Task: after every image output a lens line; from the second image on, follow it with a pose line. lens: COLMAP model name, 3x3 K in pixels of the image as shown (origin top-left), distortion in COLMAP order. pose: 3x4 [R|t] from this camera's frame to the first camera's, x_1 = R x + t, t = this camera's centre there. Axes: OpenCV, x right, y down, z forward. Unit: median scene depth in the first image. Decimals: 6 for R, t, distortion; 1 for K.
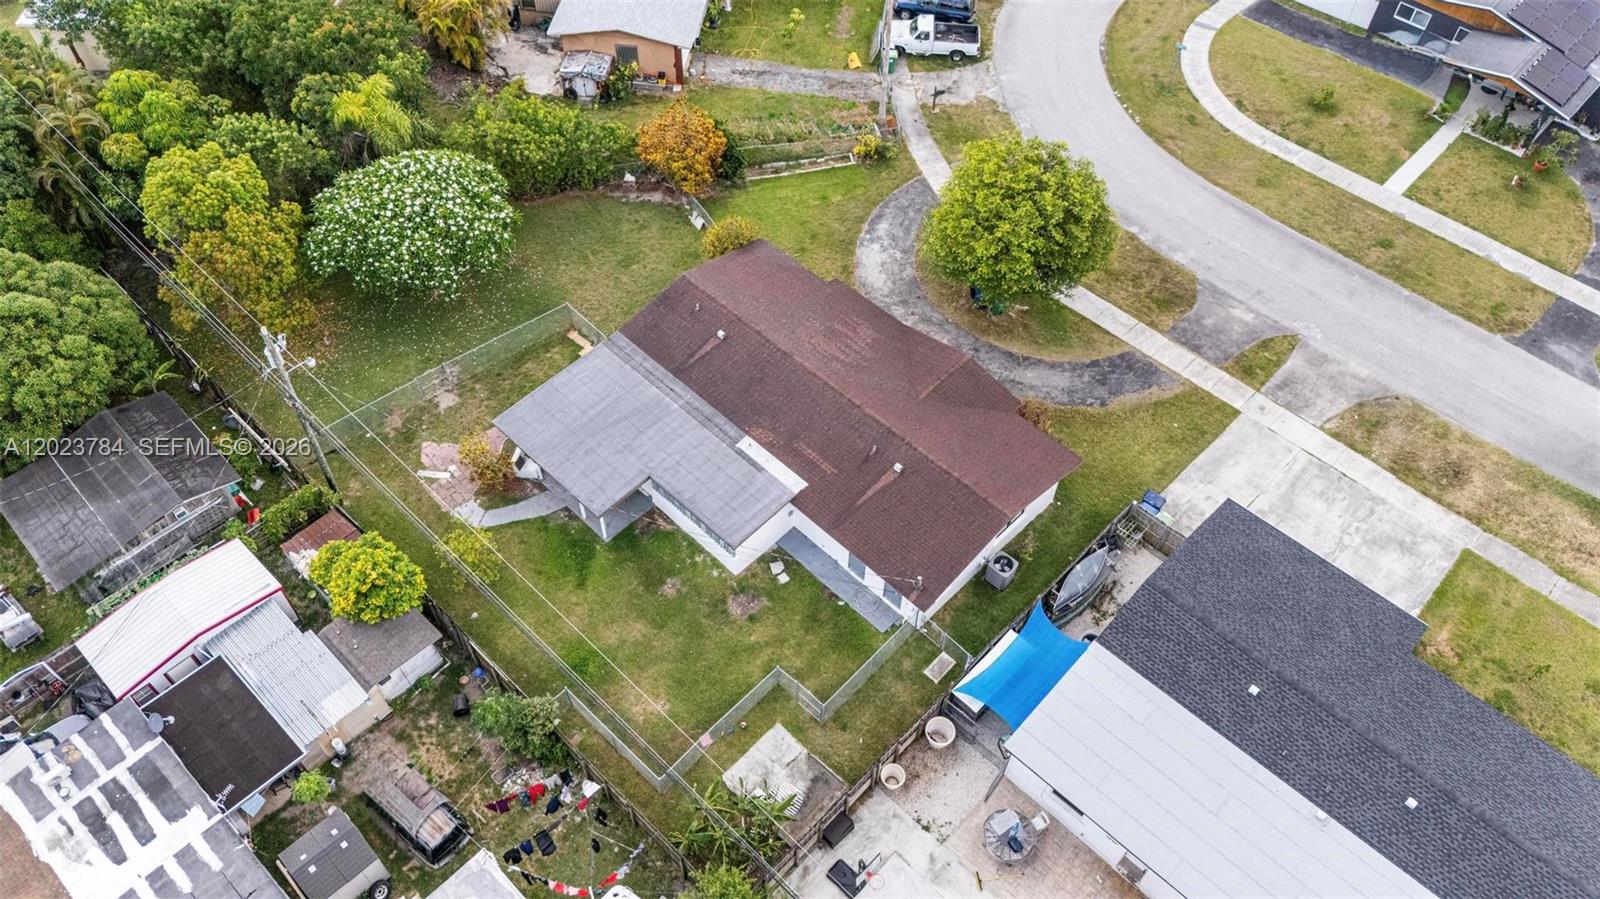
lens RADIAL K [[1186.1, 0, 809.3], [0, 1186.1, 436.9], [0, 0, 1]] dist [0.072747, -0.076329]
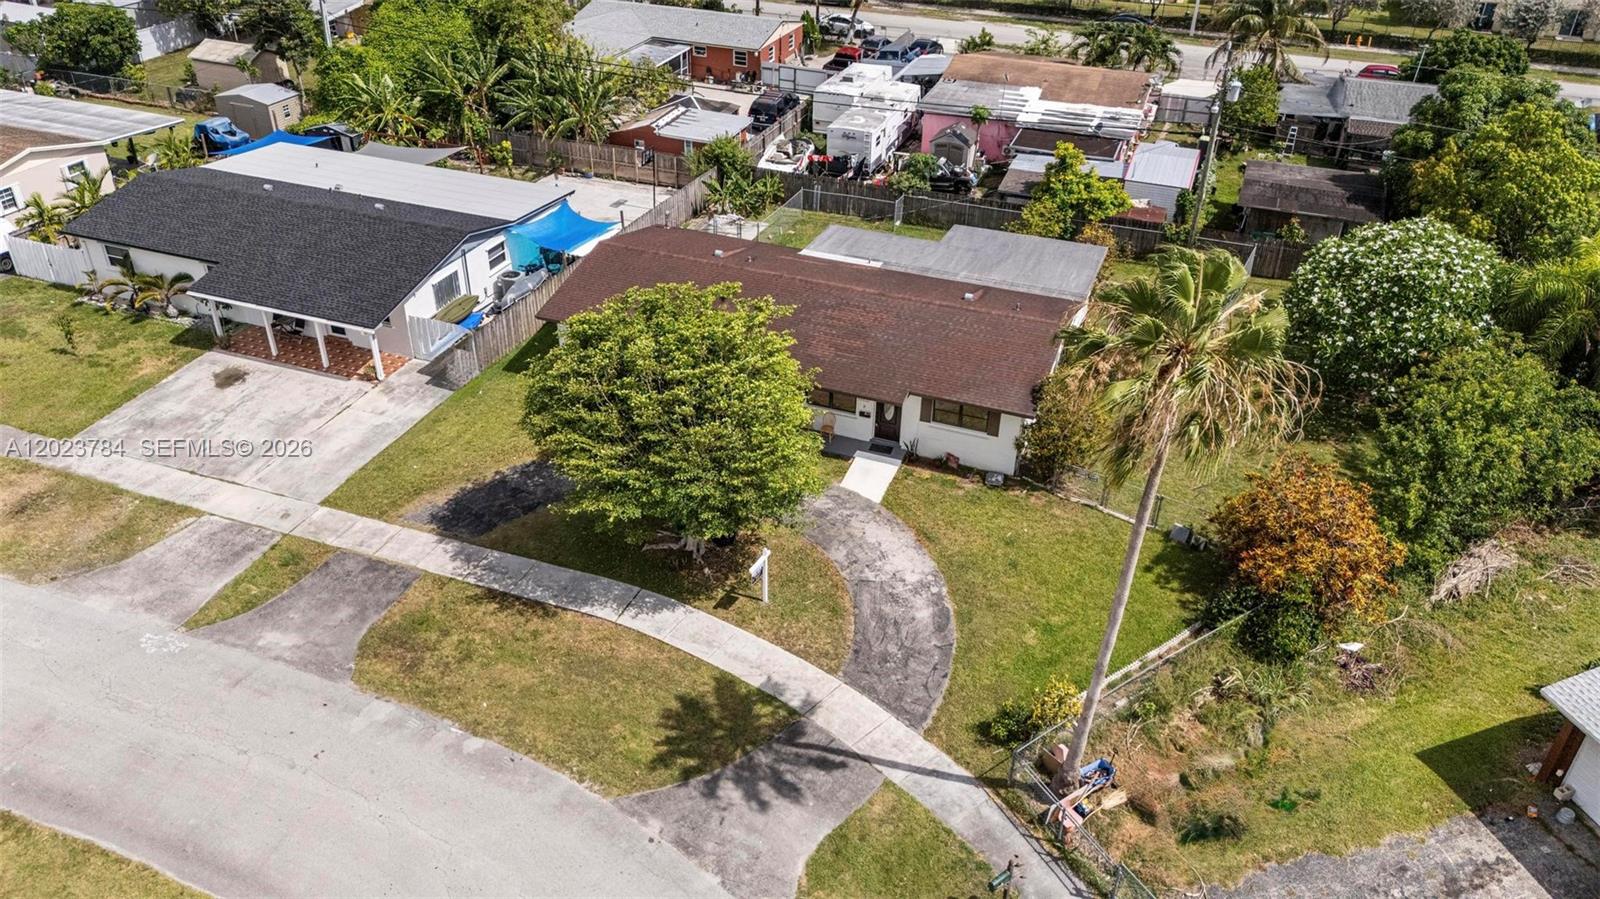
lens RADIAL K [[1186.1, 0, 809.3], [0, 1186.1, 436.9], [0, 0, 1]] dist [0.072747, -0.076329]
pose [[-0.917321, 0.173162, -0.358521, 0.358812], [-0.336554, 0.143881, 0.930607, -0.833282], [0.212730, 0.974327, -0.073706, 1.129989]]
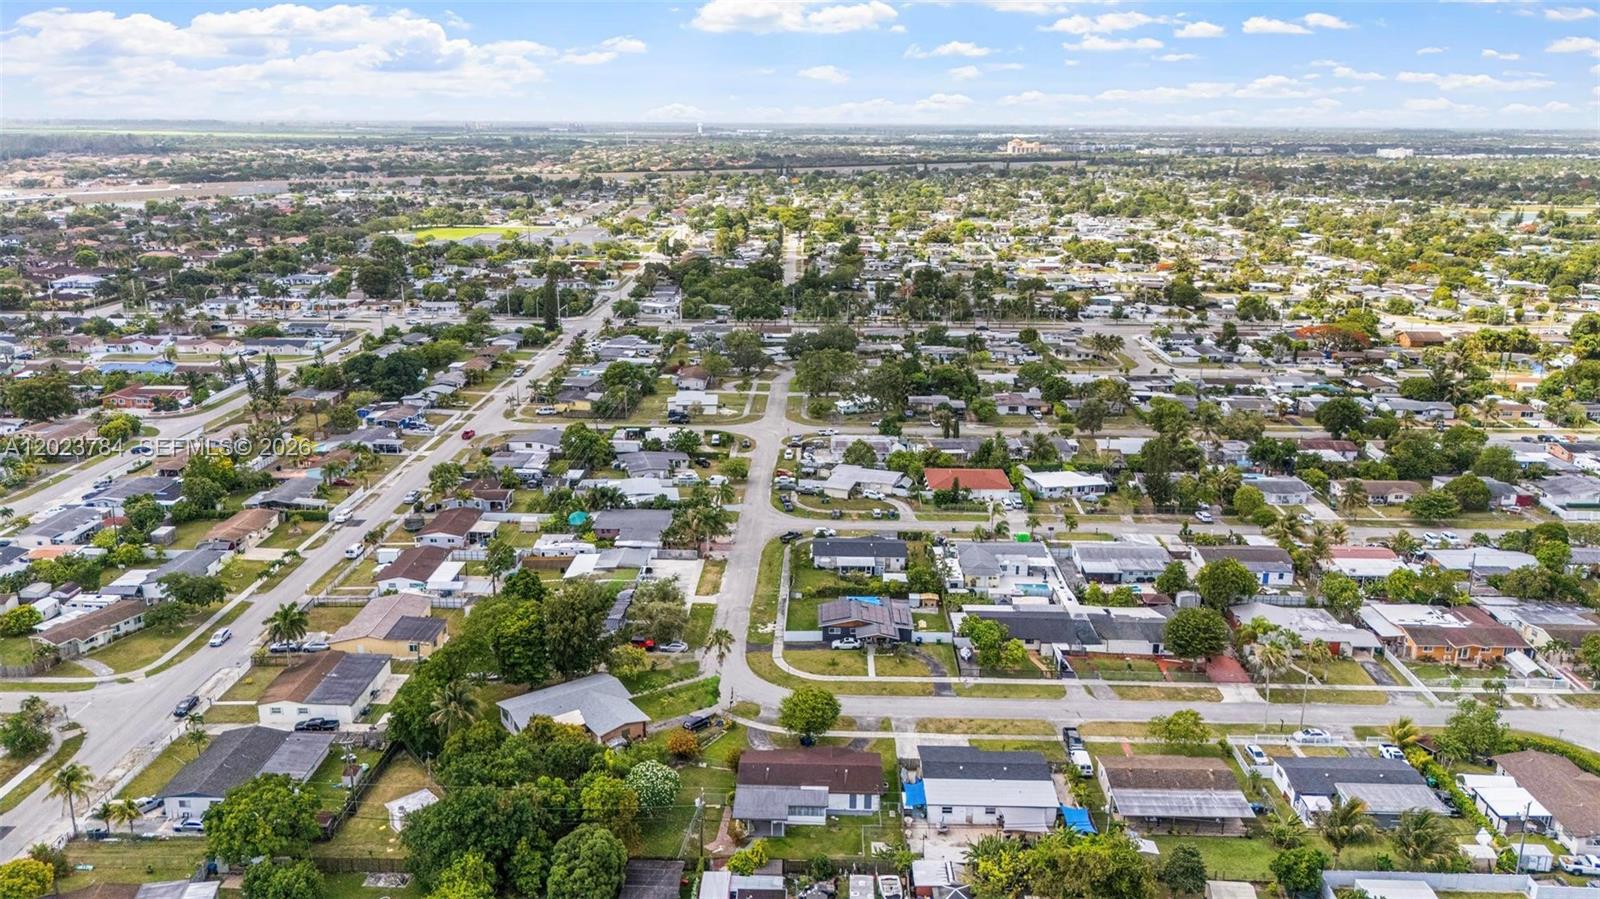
lens RADIAL K [[1172.5, 0, 800.0], [0, 1172.5, 449.5], [0, 0, 1]] dist [0.053100, -0.061632]
pose [[0.734409, -0.195484, 0.649945, -1.782292], [0.536332, 0.754000, -0.379251, 0.473993], [-0.415921, 0.627112, 0.658589, -1.495945]]
